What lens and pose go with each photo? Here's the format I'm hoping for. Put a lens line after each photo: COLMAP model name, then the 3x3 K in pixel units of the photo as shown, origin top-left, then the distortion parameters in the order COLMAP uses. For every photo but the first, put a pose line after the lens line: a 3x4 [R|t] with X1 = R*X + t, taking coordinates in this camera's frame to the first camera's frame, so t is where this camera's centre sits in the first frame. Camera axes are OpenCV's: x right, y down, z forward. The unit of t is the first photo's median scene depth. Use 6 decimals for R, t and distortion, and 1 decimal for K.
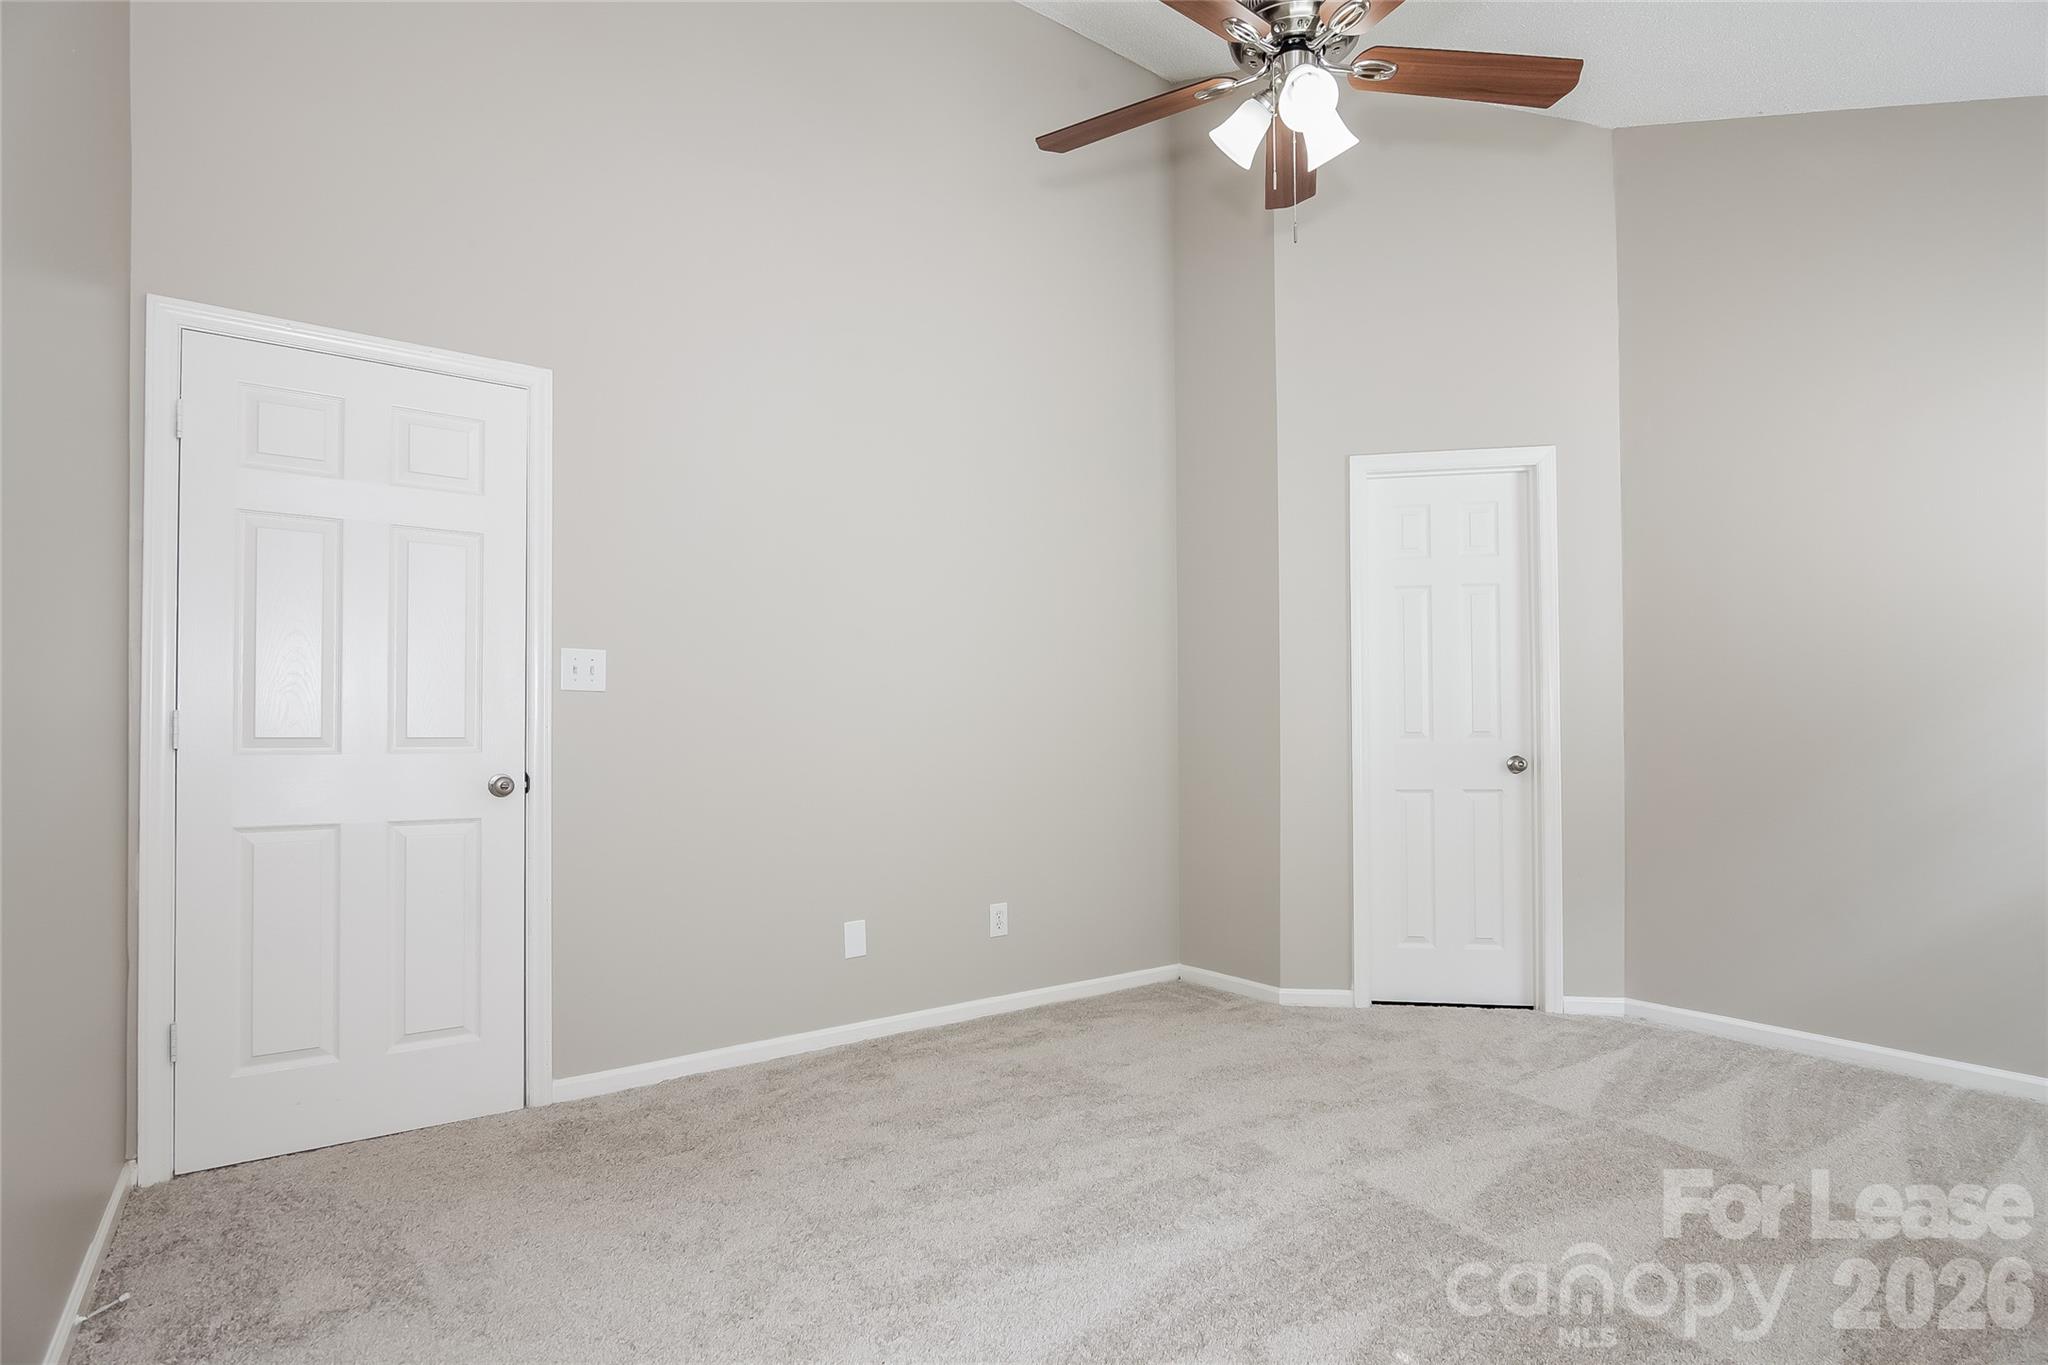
lens RADIAL K [[993.6, 0, 1026.2], [0, 993.6, 693.6], [0, 0, 1]] dist [-0.009048, -0.000239]
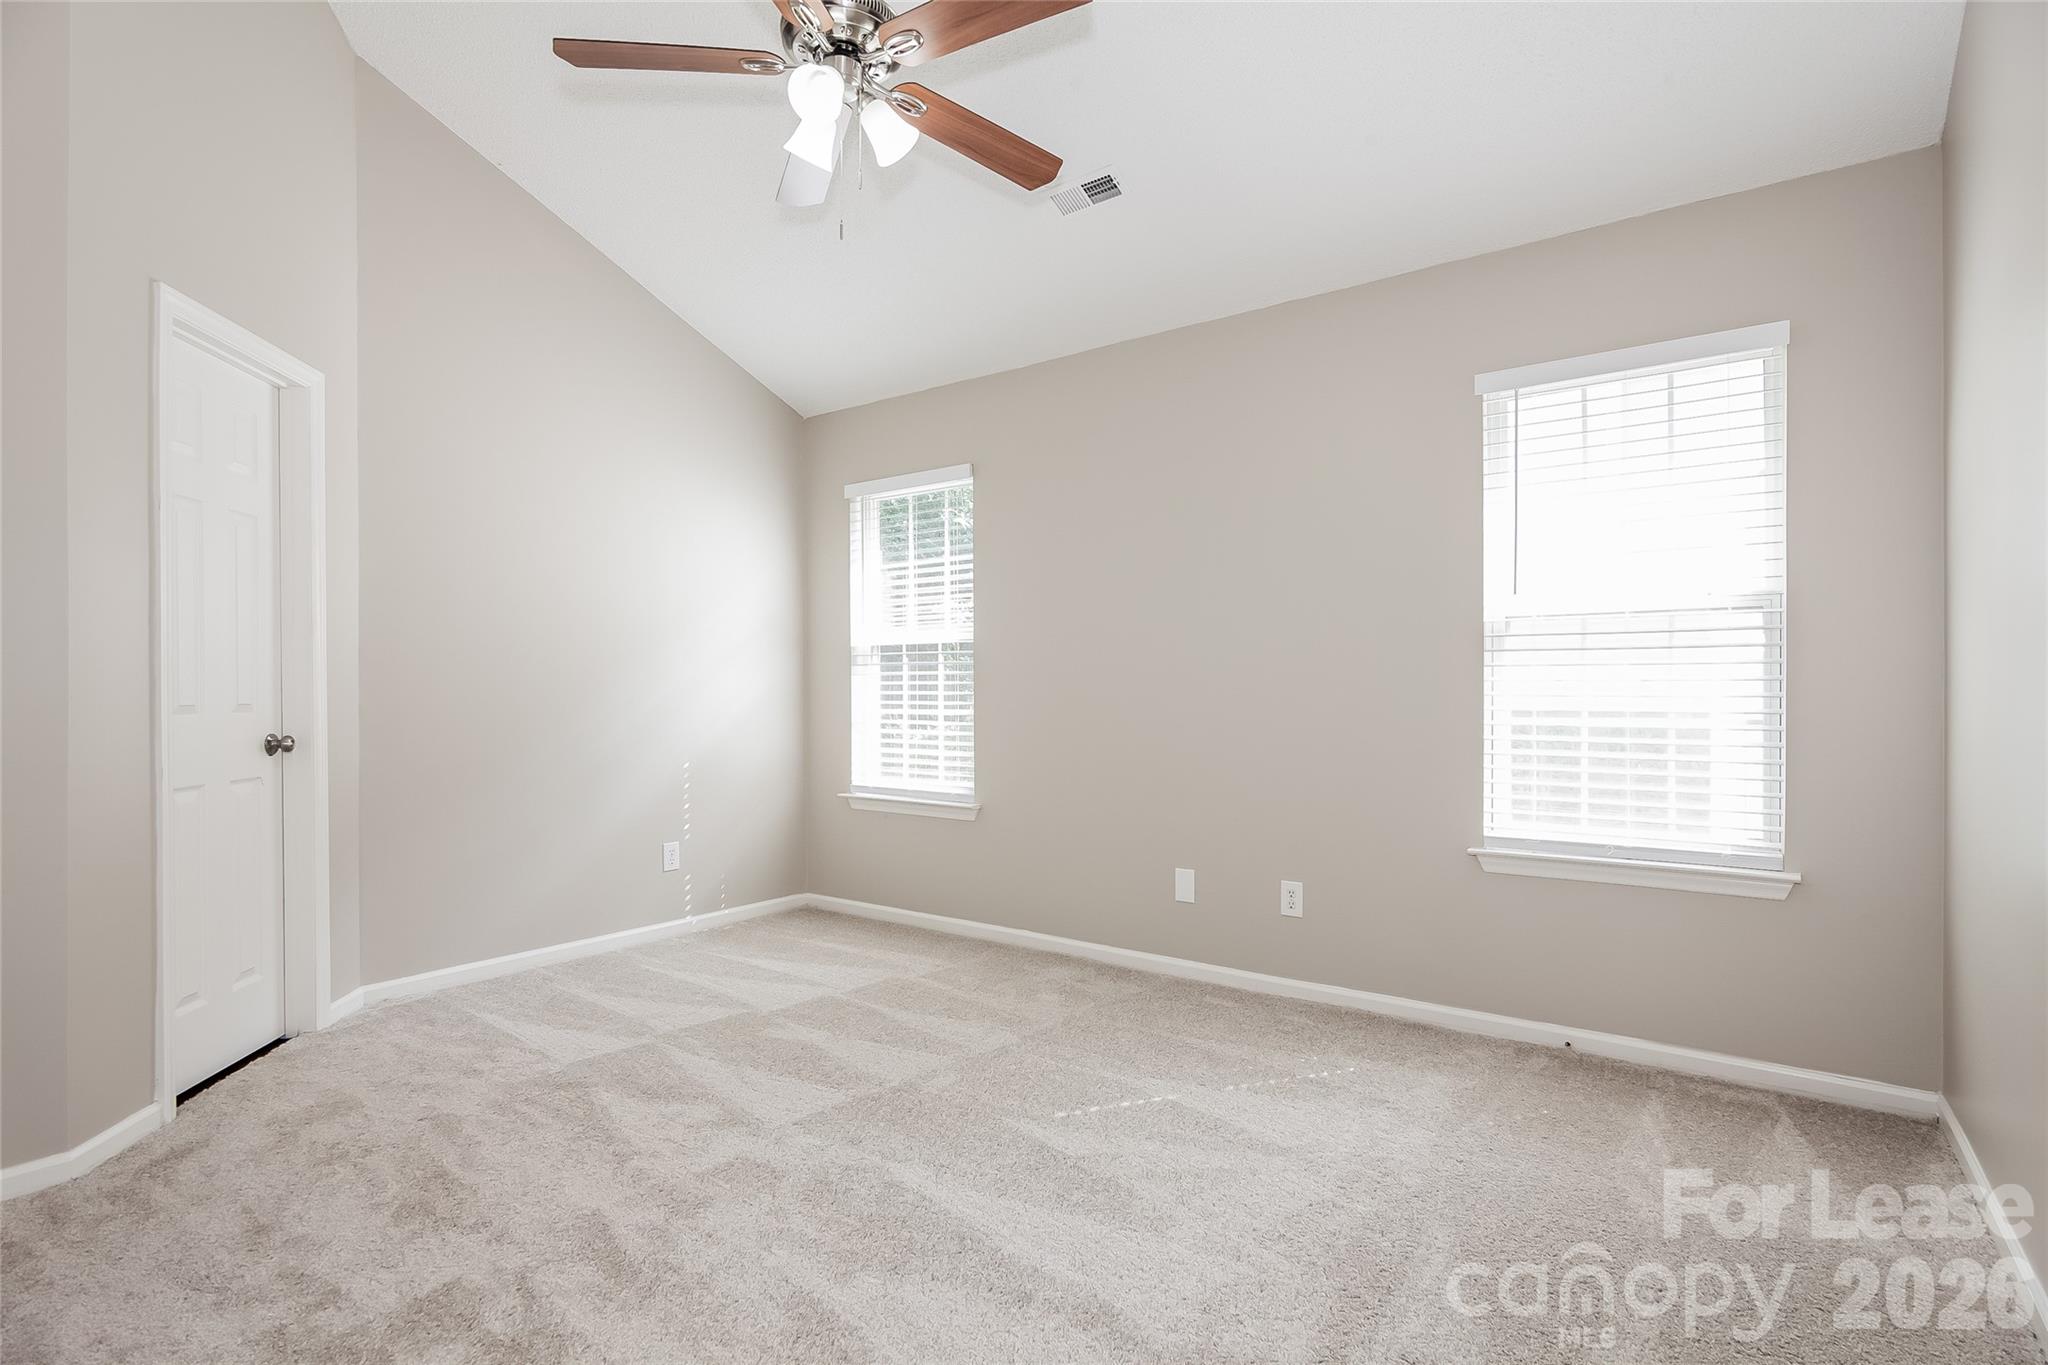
lens RADIAL K [[995.3, 0, 1024.0], [0, 995.3, 682.5], [0, 0, 1]] dist [-0.009021, -0.001108]
pose [[-0.283523, 0.013933, 0.958864, -0.573091], [-0.033127, 0.999155, -0.024313, 0.025079], [-0.958393, -0.038658, -0.282822, 0.807895]]
